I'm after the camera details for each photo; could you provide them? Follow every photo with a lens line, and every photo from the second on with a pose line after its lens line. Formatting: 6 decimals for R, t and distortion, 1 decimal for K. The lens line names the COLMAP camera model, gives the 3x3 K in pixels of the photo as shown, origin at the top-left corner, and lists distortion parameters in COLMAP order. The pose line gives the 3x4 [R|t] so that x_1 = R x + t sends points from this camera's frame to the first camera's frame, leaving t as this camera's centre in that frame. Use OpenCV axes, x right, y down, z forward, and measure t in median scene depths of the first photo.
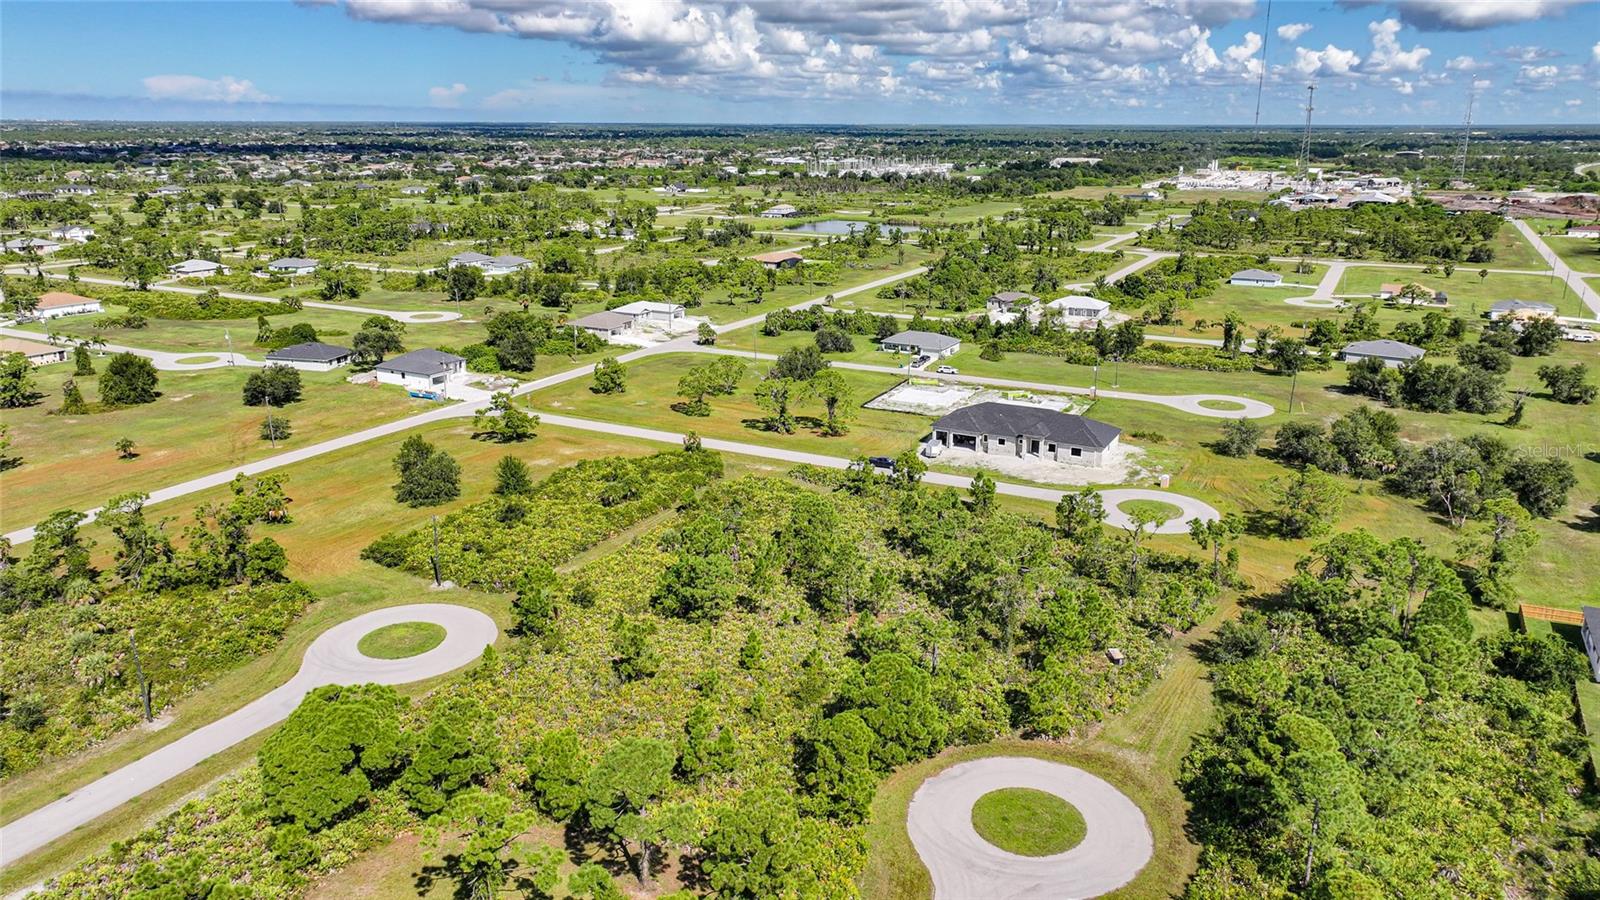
lens RADIAL K [[1118.0, 0, 806.6], [0, 1118.0, 449.6], [0, 0, 1]] dist [0.000752, 0.014459]
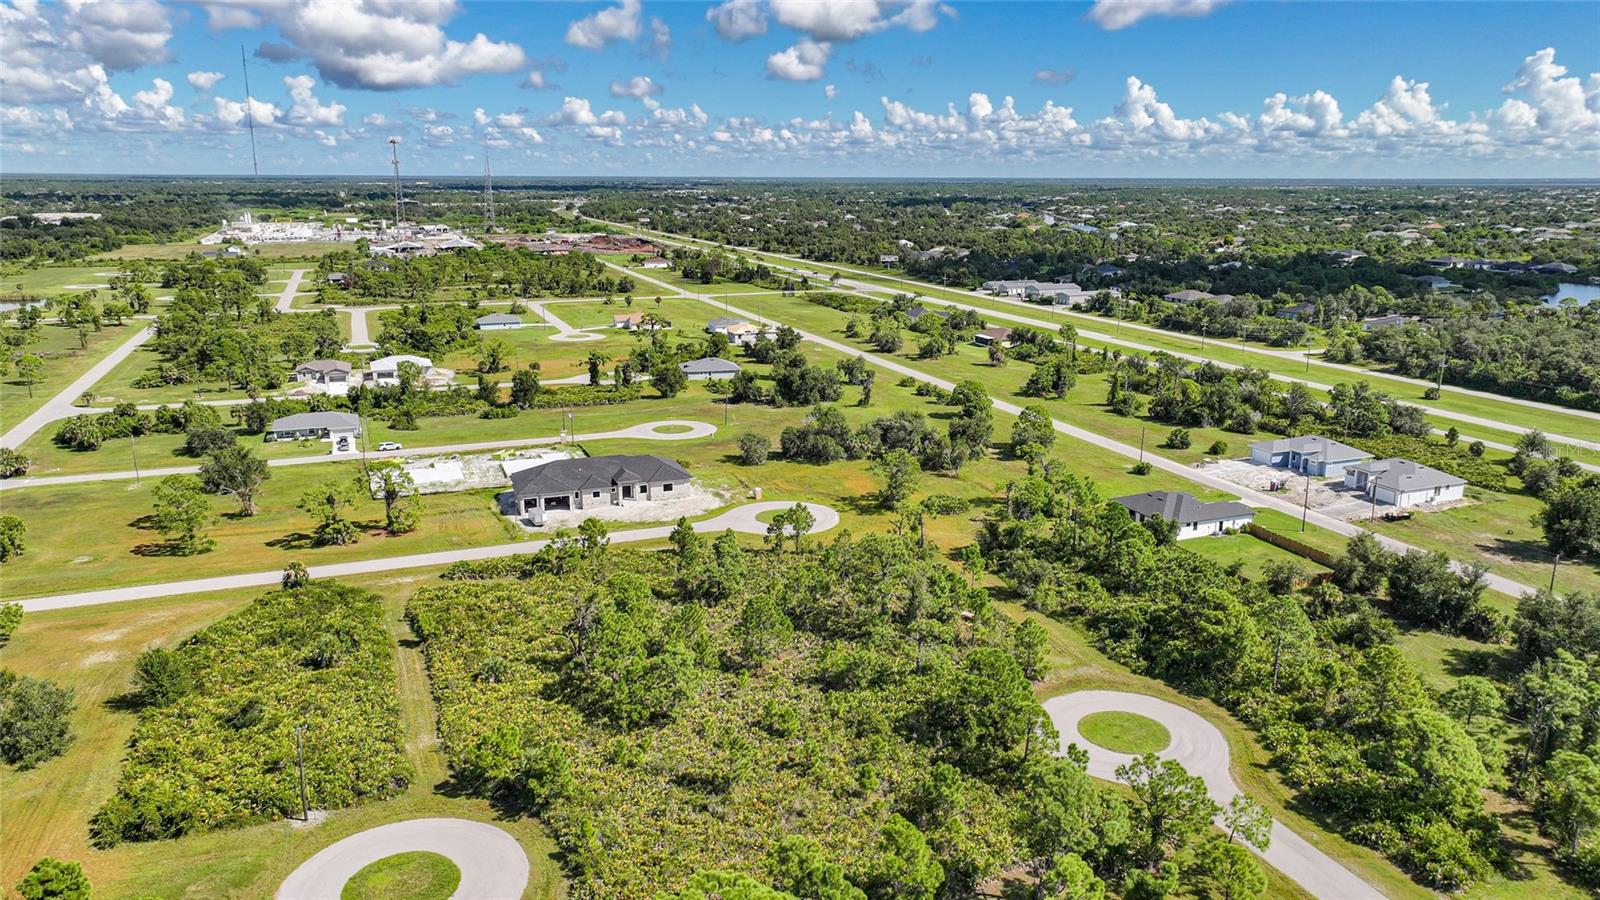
lens RADIAL K [[1120.5, 0, 806.3], [0, 1120.5, 447.5], [0, 0, 1]] dist [0.000452, 0.009700]
pose [[0.648172, -0.179385, 0.740064, -0.271667], [0.211642, 0.976005, 0.051212, -0.036809], [-0.731492, 0.123435, 0.670584, 0.110682]]
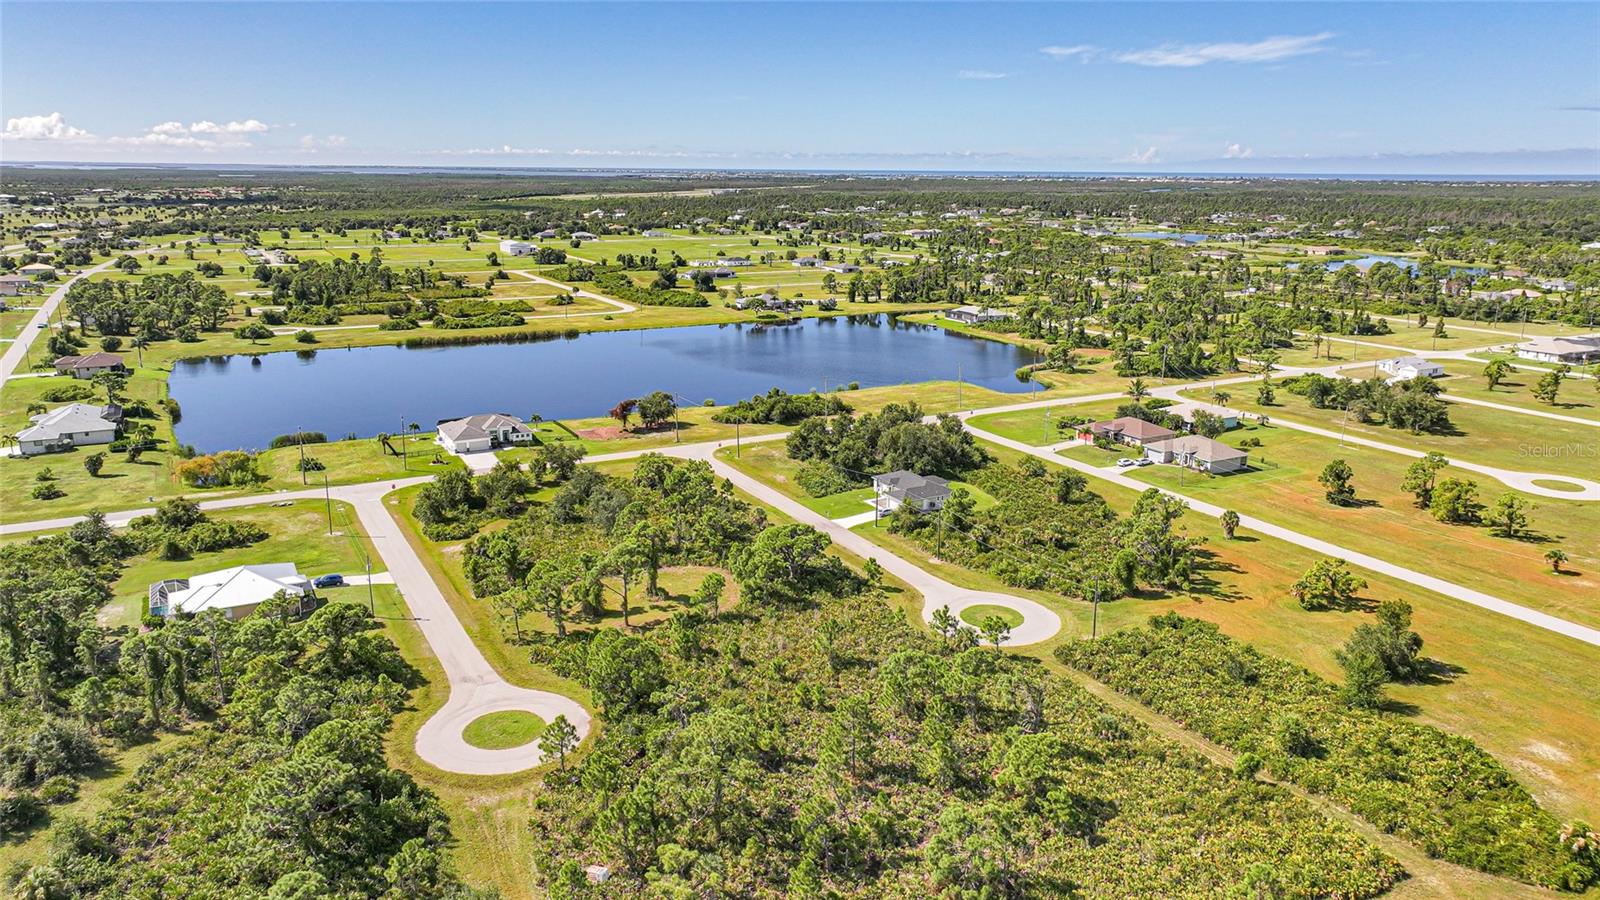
lens RADIAL K [[1118.0, 0, 806.6], [0, 1118.0, 449.6], [0, 0, 1]] dist [0.000752, 0.014459]
pose [[-0.553413, 0.194585, -0.809859, 0.314197], [-0.242262, 0.892683, 0.380034, -0.180737], [0.796896, 0.406514, -0.446882, 0.531101]]
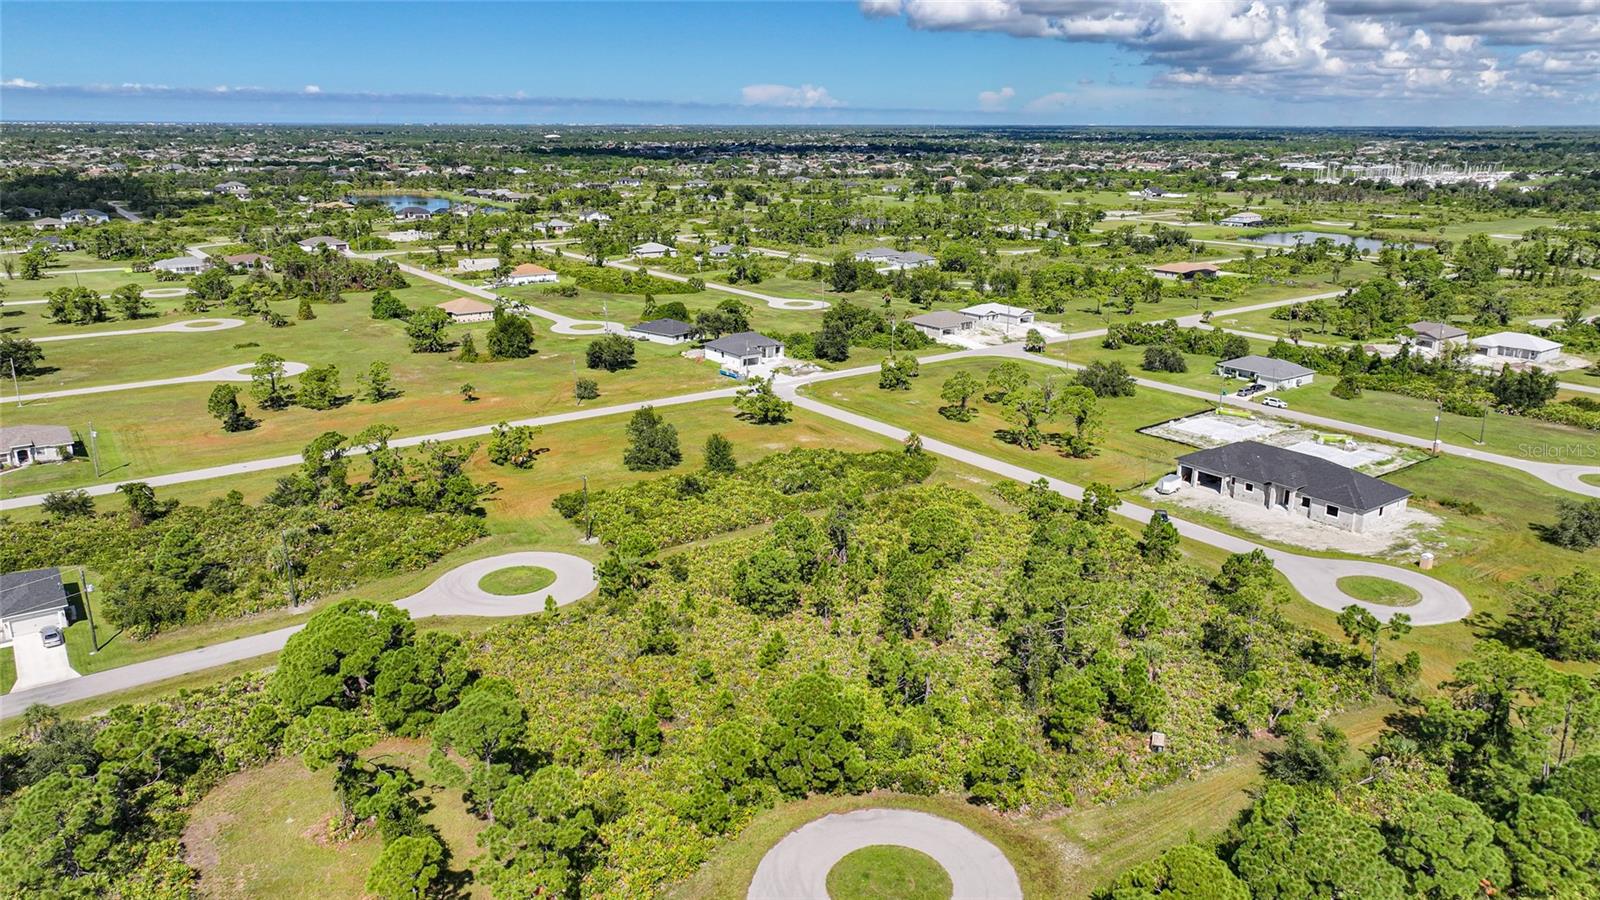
lens RADIAL K [[1118.0, 0, 806.6], [0, 1118.0, 449.6], [0, 0, 1]] dist [0.000752, 0.014459]
pose [[0.897319, 0.122908, -0.423924, 0.141910], [-0.123861, 0.991974, 0.025425, -0.009491], [0.423647, 0.029694, 0.905341, 0.041895]]
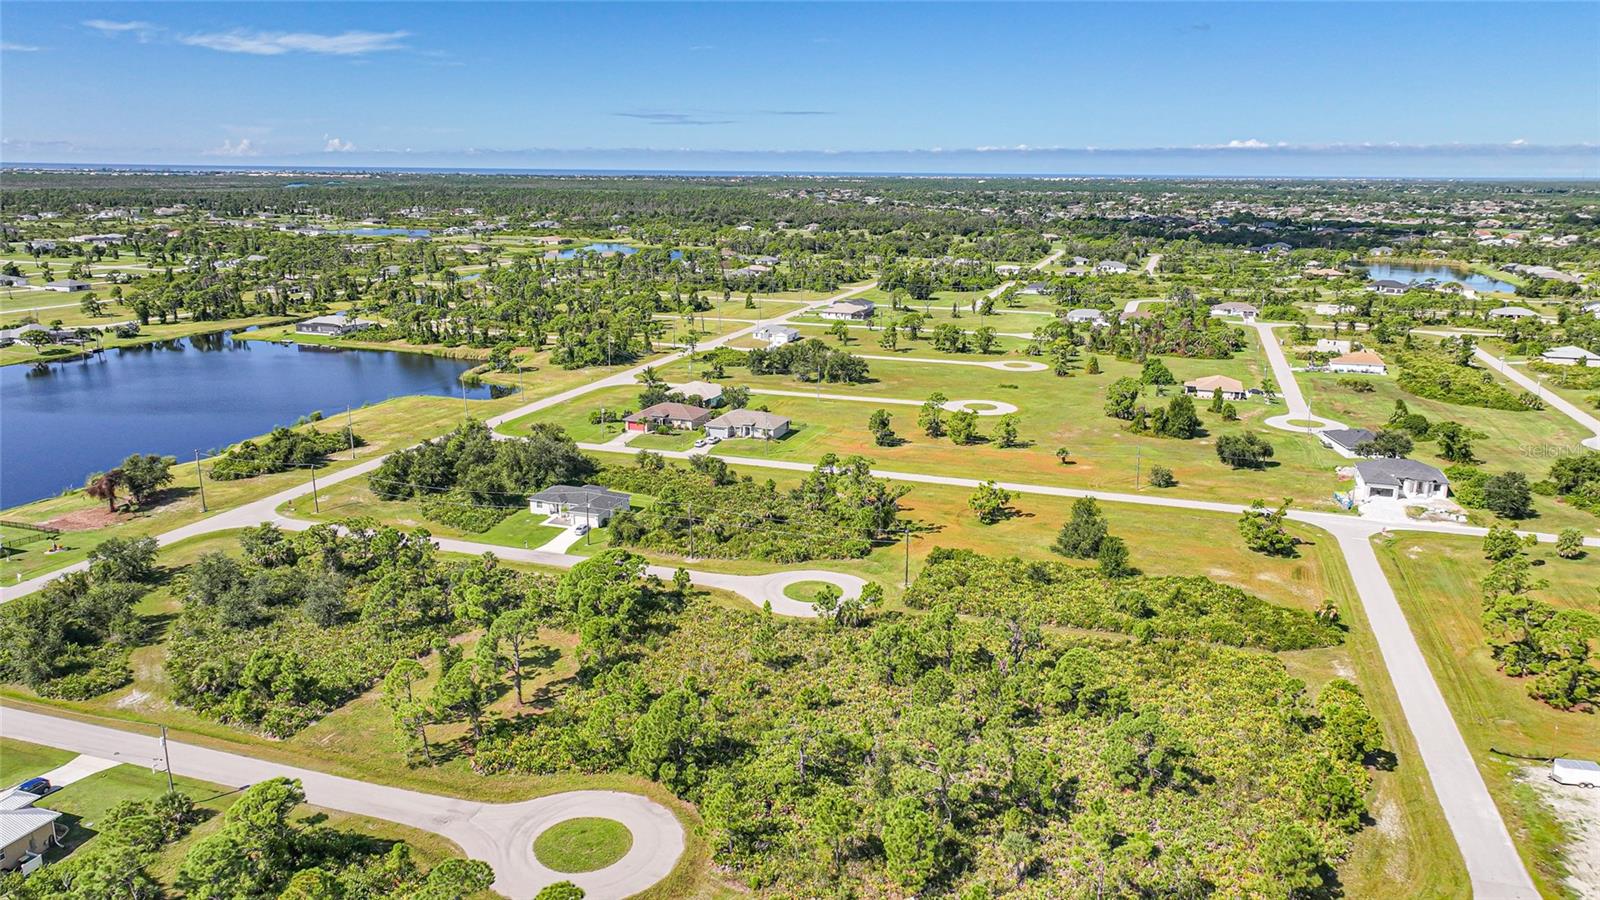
lens RADIAL K [[1118.0, 0, 806.6], [0, 1118.0, 449.6], [0, 0, 1]] dist [0.000752, 0.014459]
pose [[0.152935, 0.236545, -0.959509, 0.375812], [-0.284096, 0.940469, 0.186570, -0.102539], [0.946520, 0.244060, 0.211032, 0.259297]]
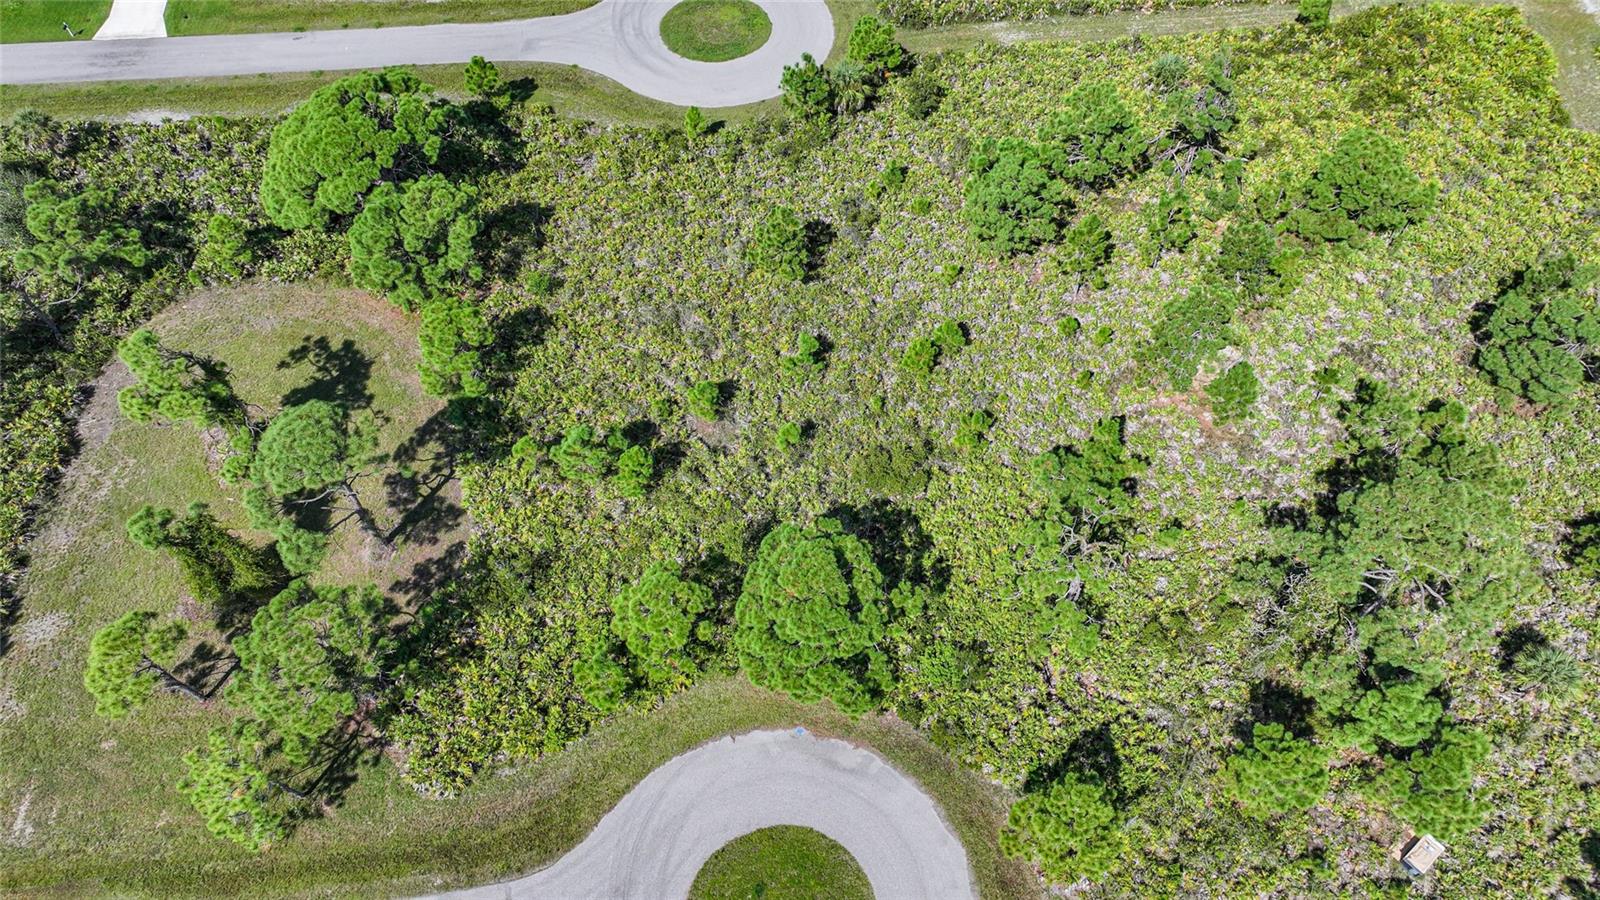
lens RADIAL K [[1120.5, 0, 806.3], [0, 1120.5, 447.5], [0, 0, 1]] dist [0.000452, 0.009700]
pose [[0.539986, 0.693121, -0.477492, 0.093027], [-0.241029, 0.670896, 0.701287, -0.075008], [0.806424, -0.263596, 0.529337, 0.227025]]
